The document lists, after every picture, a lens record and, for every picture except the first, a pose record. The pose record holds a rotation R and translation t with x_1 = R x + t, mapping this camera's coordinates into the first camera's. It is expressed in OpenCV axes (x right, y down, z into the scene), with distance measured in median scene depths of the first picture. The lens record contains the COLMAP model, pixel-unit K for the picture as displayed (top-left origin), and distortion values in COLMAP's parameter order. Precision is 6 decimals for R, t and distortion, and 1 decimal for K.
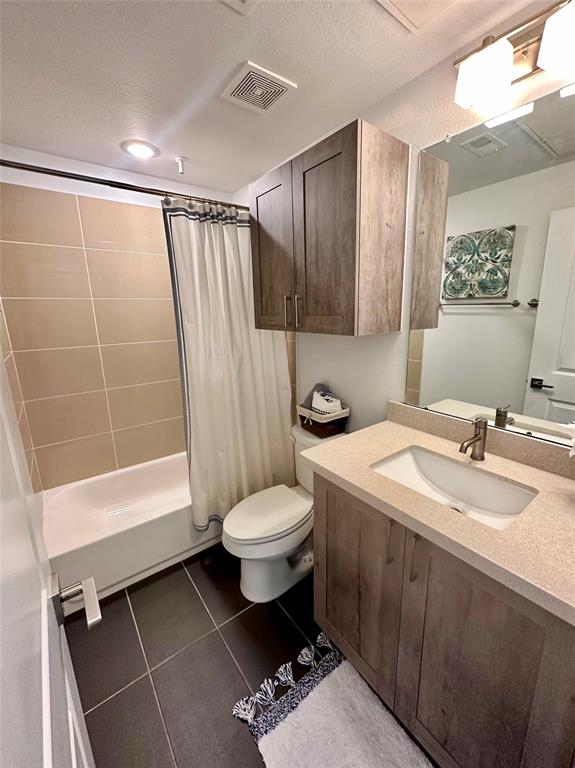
lens RADIAL K [[315.2, 0, 288.1], [0, 315.2, 378.3], [0, 0, 1]] dist [0.004551, 0.000223]
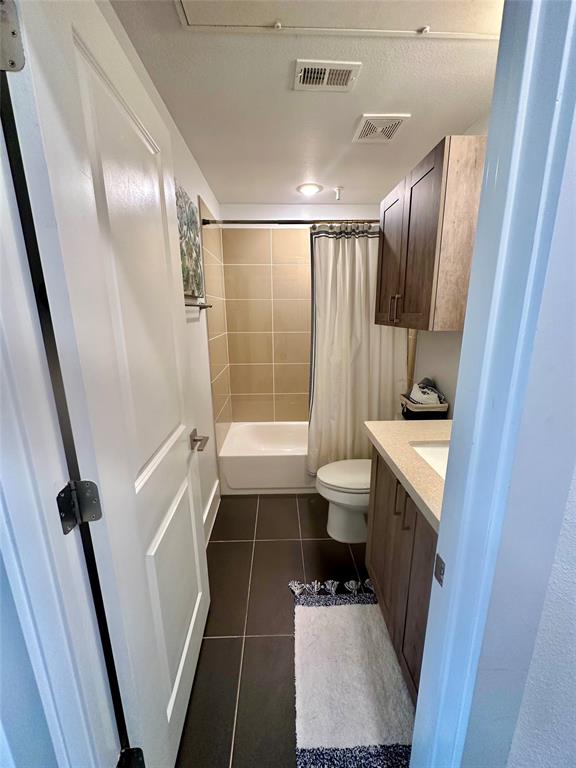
lens RADIAL K [[315.2, 0, 292.1], [0, 315.2, 386.1], [0, 0, 1]] dist [0.004551, 0.000223]
pose [[0.812699, 0.145878, -0.564128, 0.389136], [-0.132243, 0.989067, 0.065251, 0.040217], [0.567479, 0.021573, 0.823105, -0.154482]]
